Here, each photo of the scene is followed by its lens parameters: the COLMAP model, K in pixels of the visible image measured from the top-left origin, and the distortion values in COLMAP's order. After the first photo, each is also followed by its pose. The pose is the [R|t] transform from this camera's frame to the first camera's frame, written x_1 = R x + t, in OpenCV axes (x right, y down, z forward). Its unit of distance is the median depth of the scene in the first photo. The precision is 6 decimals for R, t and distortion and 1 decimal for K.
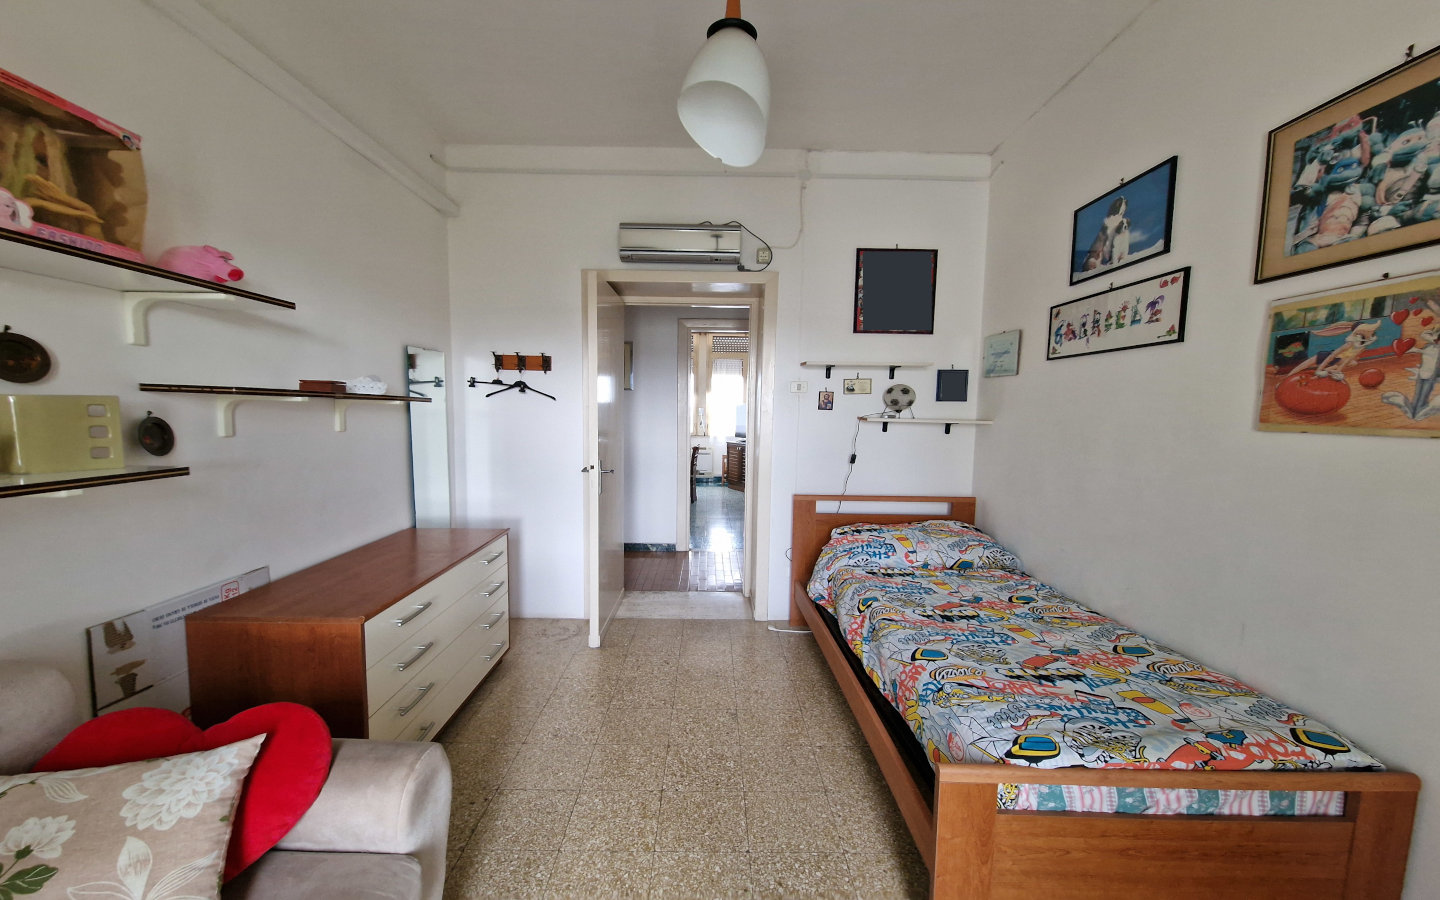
lens RADIAL K [[591.7, 0, 712.7], [0, 591.7, 470.0], [0, 0, 1]] dist [-0.000994, -0.000250]
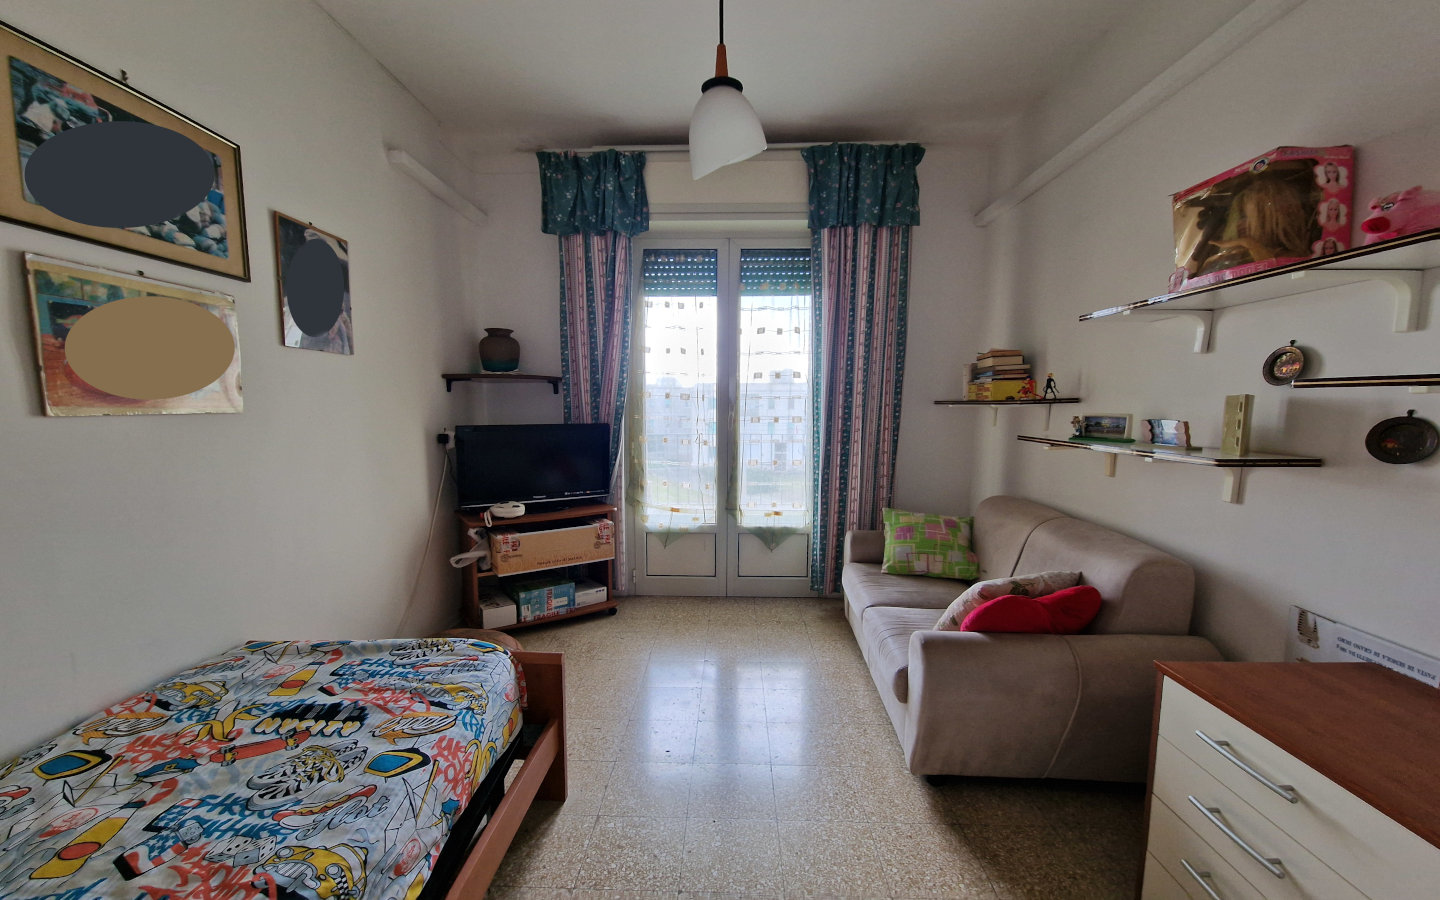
lens RADIAL K [[609.4, 0, 690.3], [0, 609.4, 477.8], [0, 0, 1]] dist [-0.000272, -0.000104]
pose [[-0.996715, -0.023416, 0.077536, -0.013926], [-0.005376, 0.974311, 0.225143, -0.182283], [-0.080816, 0.223987, -0.971236, 1.816894]]
